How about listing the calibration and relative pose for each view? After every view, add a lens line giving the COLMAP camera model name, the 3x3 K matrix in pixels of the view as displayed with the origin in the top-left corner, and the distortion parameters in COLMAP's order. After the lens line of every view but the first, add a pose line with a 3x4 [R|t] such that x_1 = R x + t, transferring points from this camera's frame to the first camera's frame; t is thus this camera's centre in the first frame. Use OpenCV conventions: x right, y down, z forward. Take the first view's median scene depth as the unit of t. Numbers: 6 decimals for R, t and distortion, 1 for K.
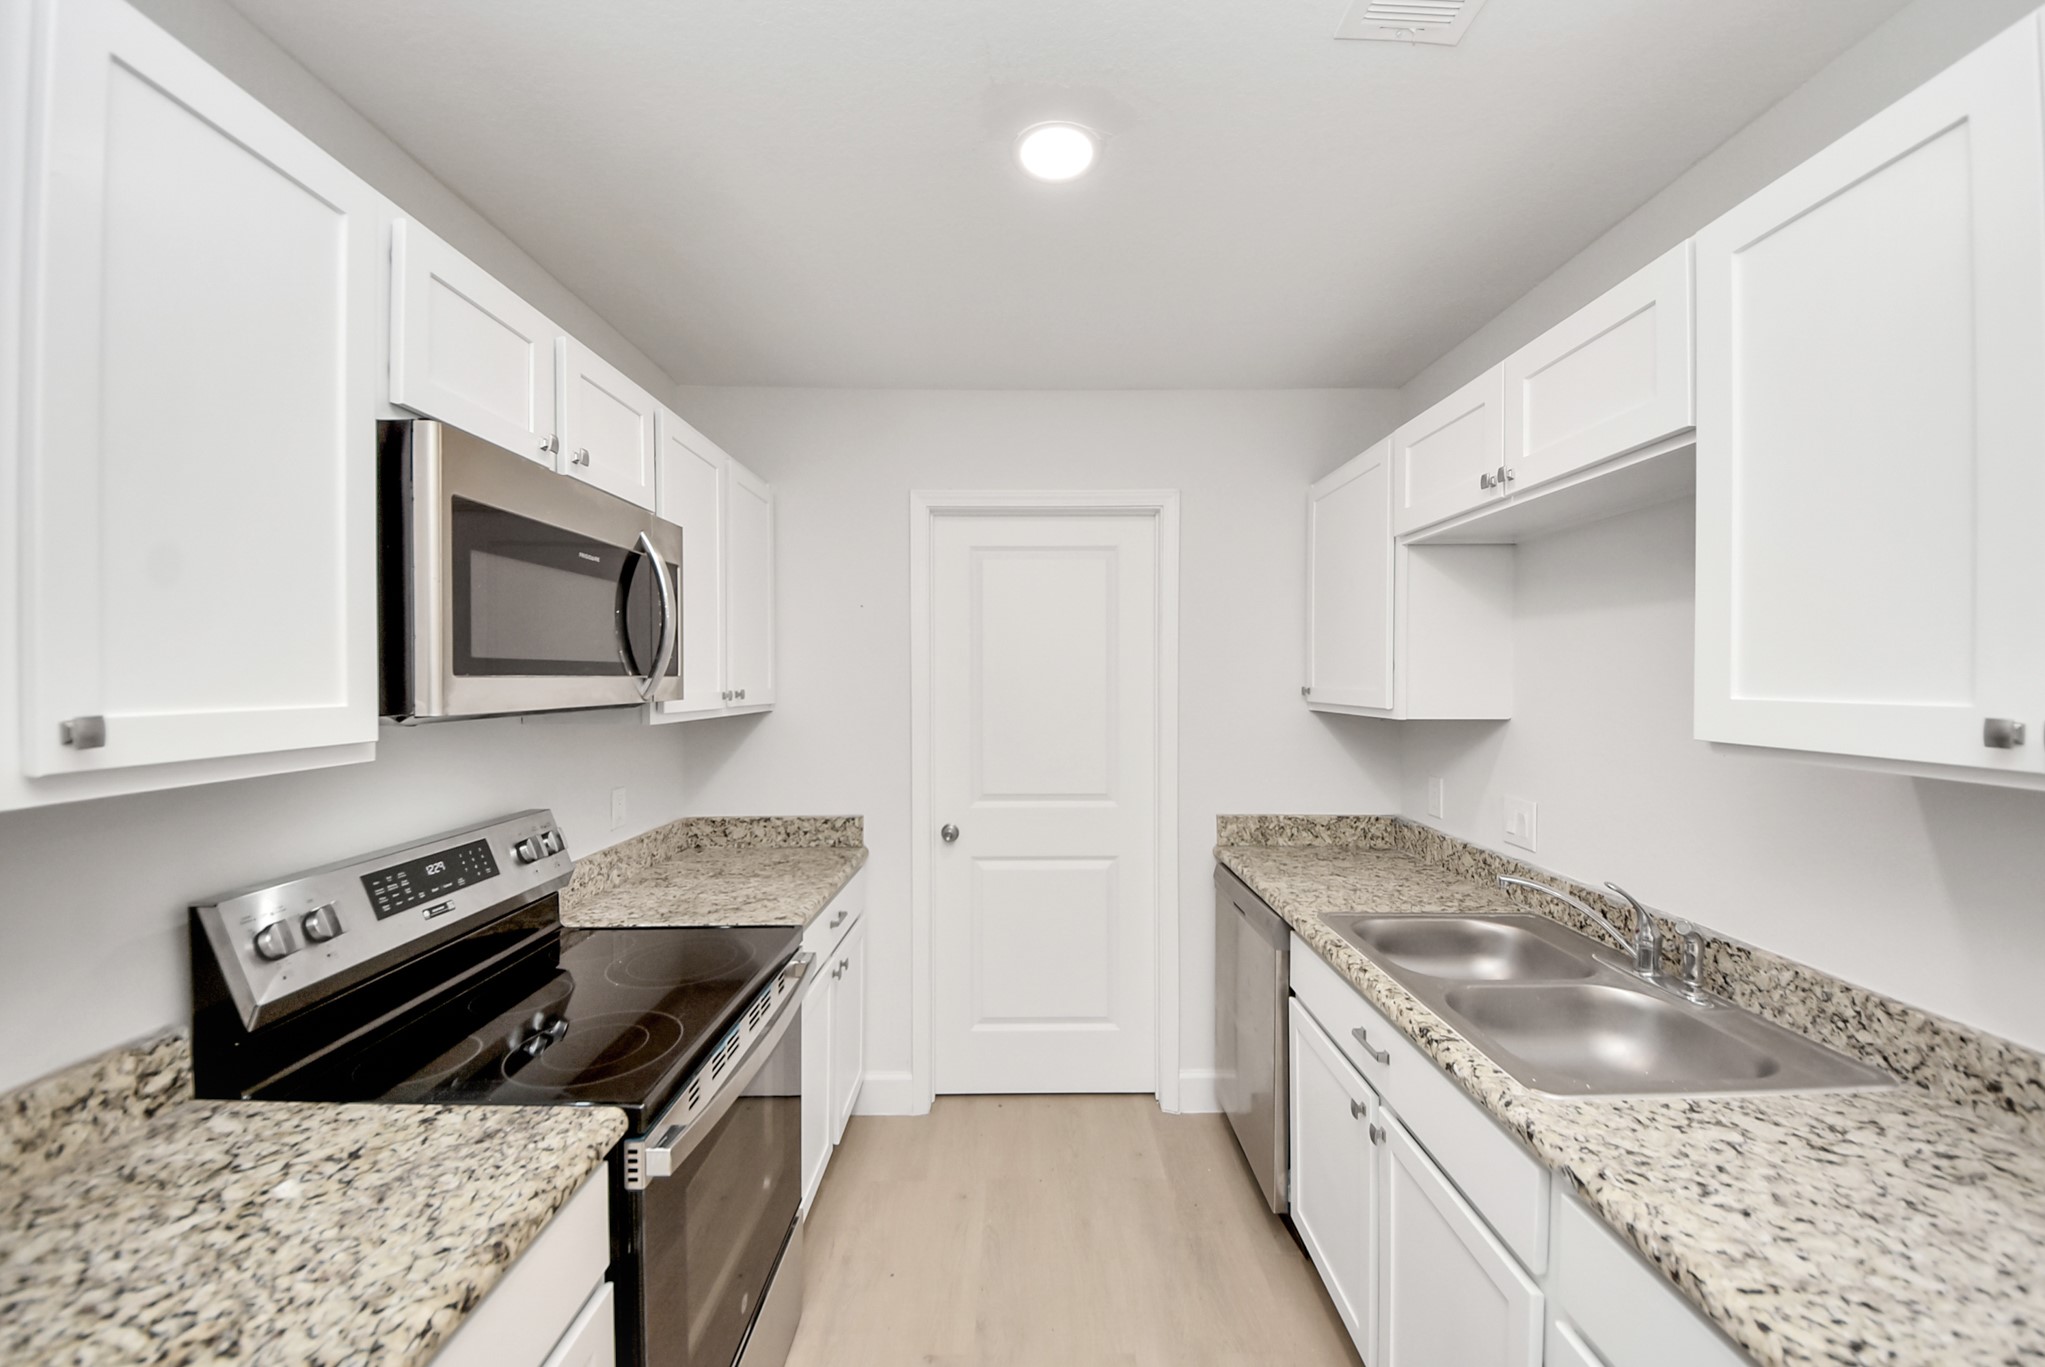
lens RADIAL K [[792.2, 0, 1028.6], [0, 792.2, 678.9], [0, 0, 1]] dist [0.001126, -0.000086]
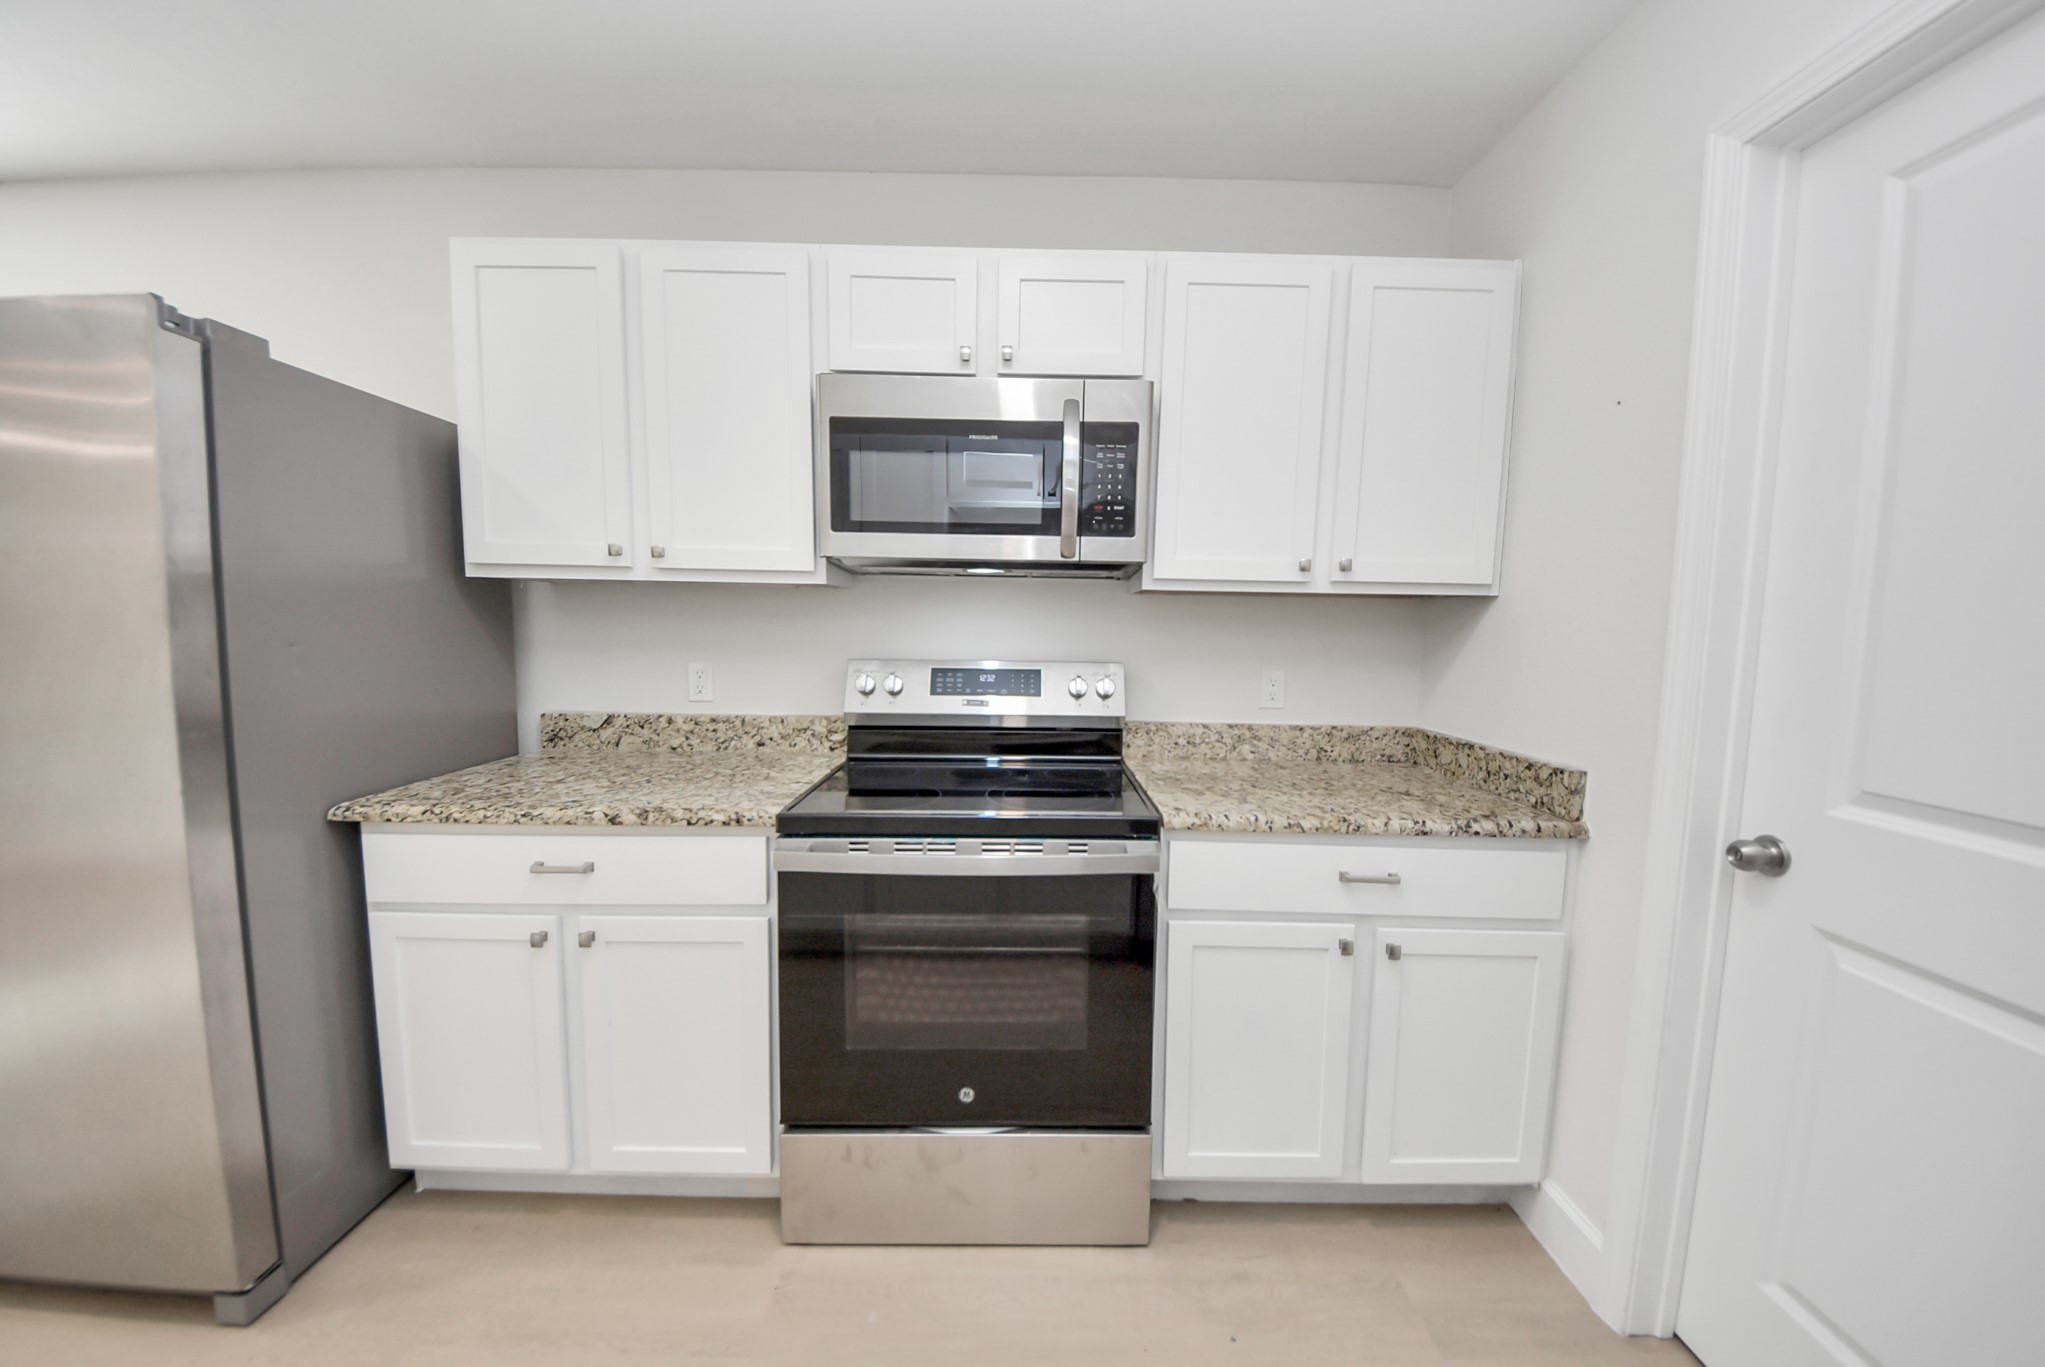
lens RADIAL K [[756.9, 0, 1042.6], [0, 756.9, 685.3], [0, 0, 1]] dist [0.015601, -0.000379]
pose [[0.006563, 0.099344, -0.995032, 0.431947], [-0.021537, 0.994836, 0.099182, 0.073315], [0.999747, 0.020779, 0.008669, 0.723054]]
